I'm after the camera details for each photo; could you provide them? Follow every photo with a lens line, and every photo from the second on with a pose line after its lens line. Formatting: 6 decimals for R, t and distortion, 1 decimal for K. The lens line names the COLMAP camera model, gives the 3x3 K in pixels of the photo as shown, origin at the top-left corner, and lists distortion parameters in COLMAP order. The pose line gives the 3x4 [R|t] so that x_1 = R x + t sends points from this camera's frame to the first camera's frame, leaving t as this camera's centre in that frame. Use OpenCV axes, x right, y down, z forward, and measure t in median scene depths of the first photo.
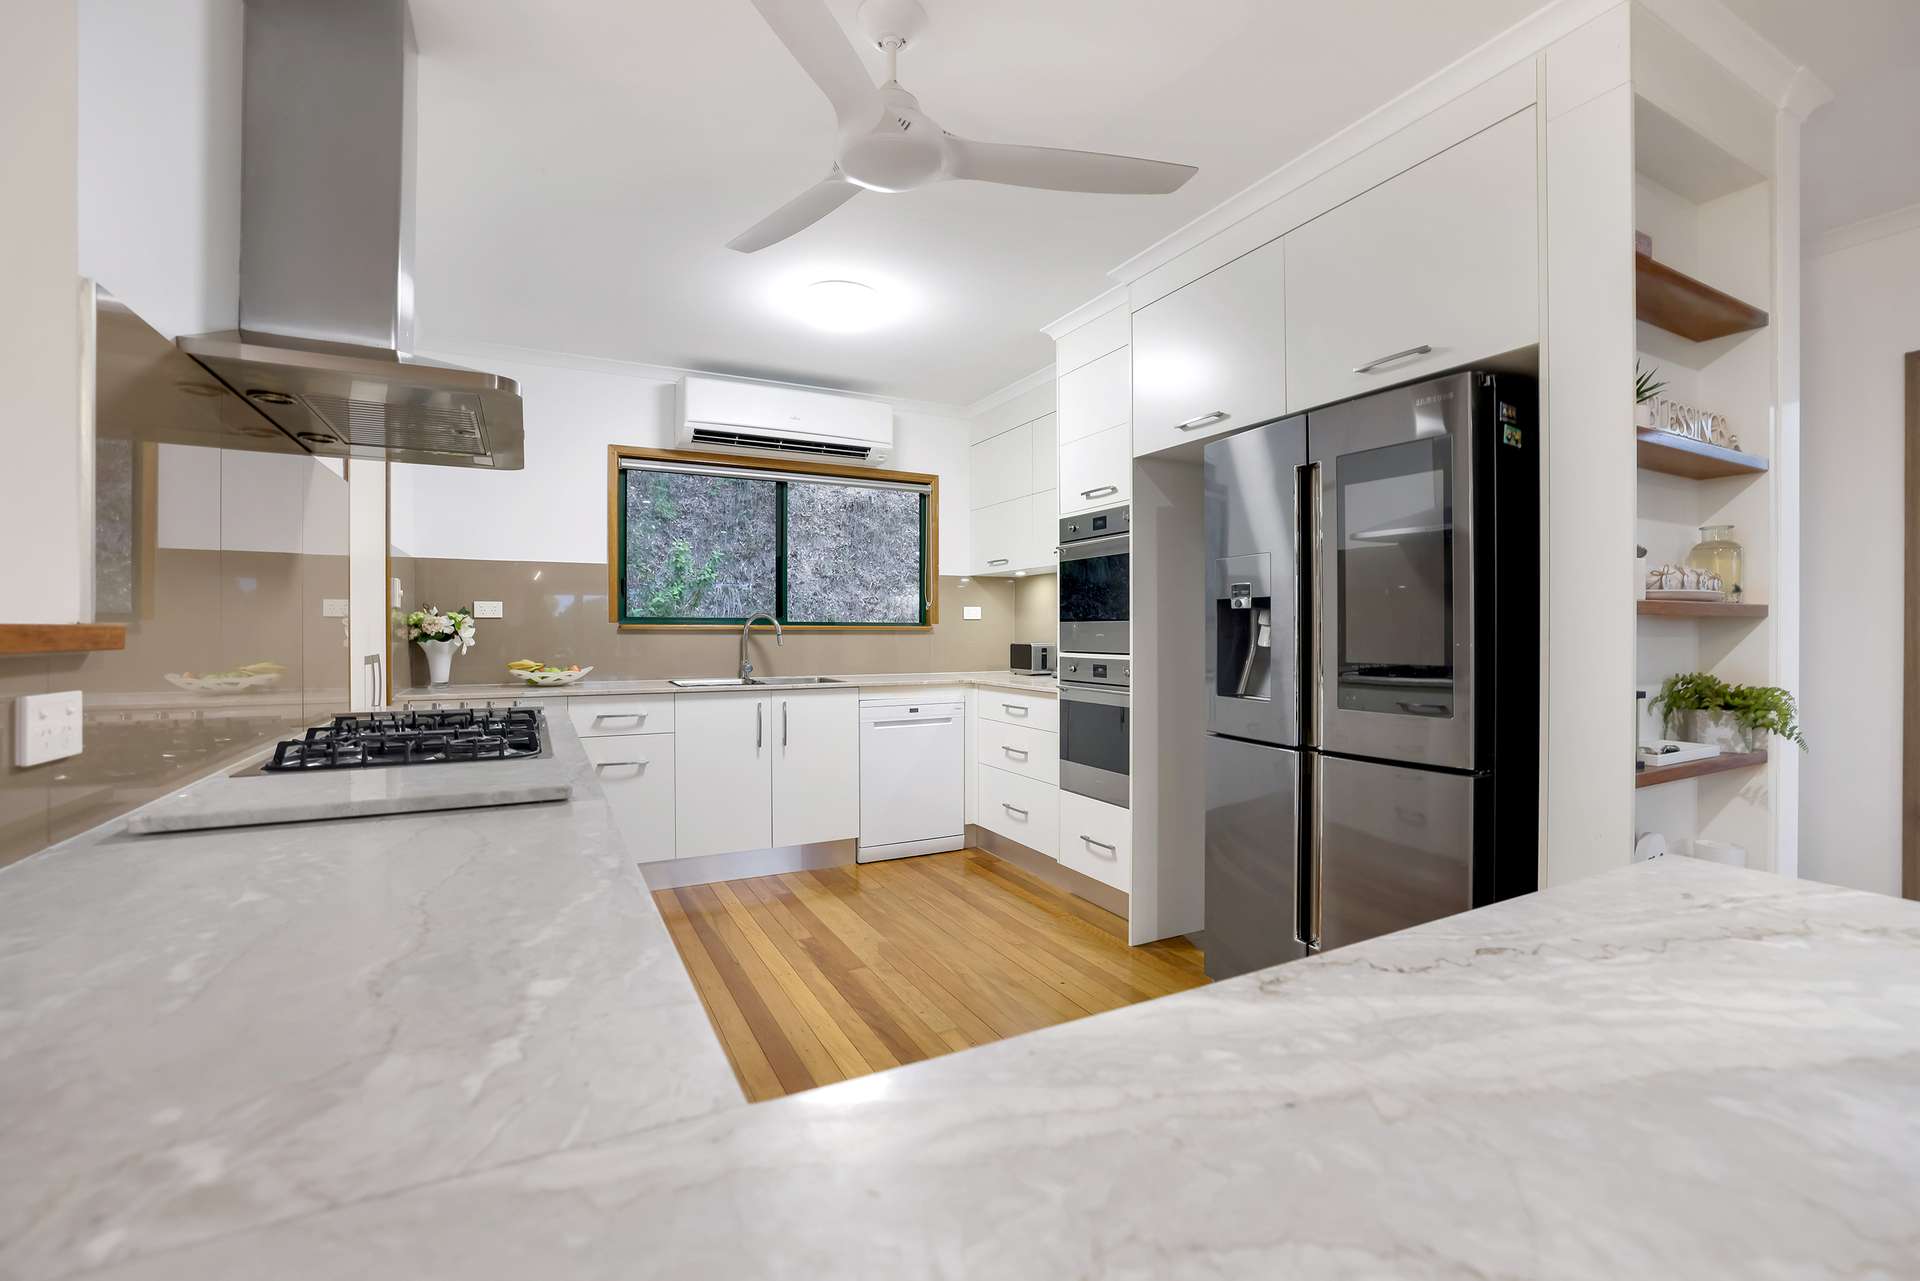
lens RADIAL K [[819.2, 0, 963.6], [0, 819.2, 632.5], [0, 0, 1]] dist [-0.000950, -0.000333]
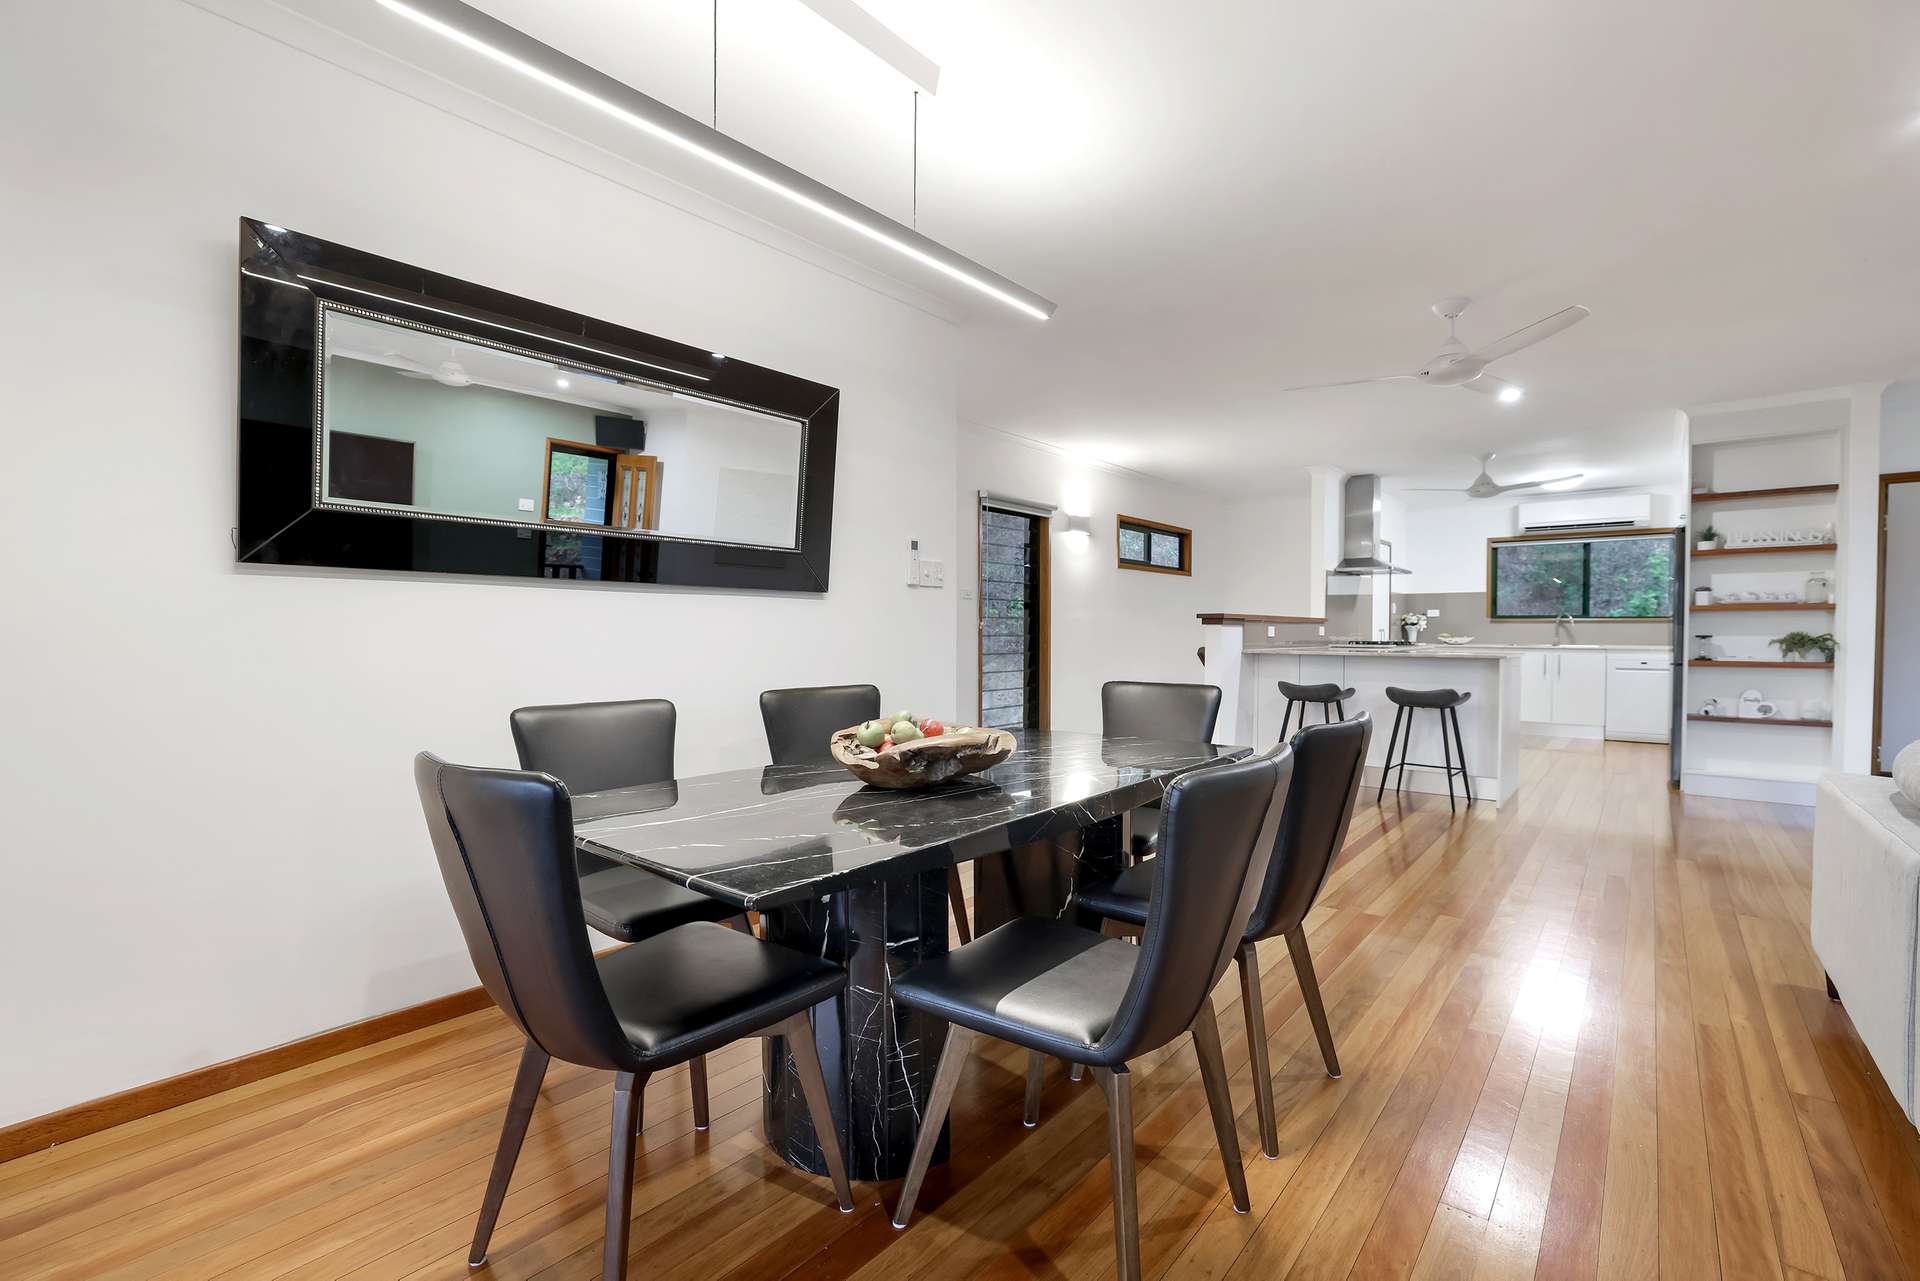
lens RADIAL K [[819.2, 0, 963.6], [0, 819.2, 632.5], [0, 0, 1]] dist [-0.000950, -0.000333]
pose [[0.376022, 0.004093, -0.926602, 1.137778], [-0.004216, 0.999987, 0.002706, 0.028123], [0.926601, 0.002889, 0.376035, -1.199235]]
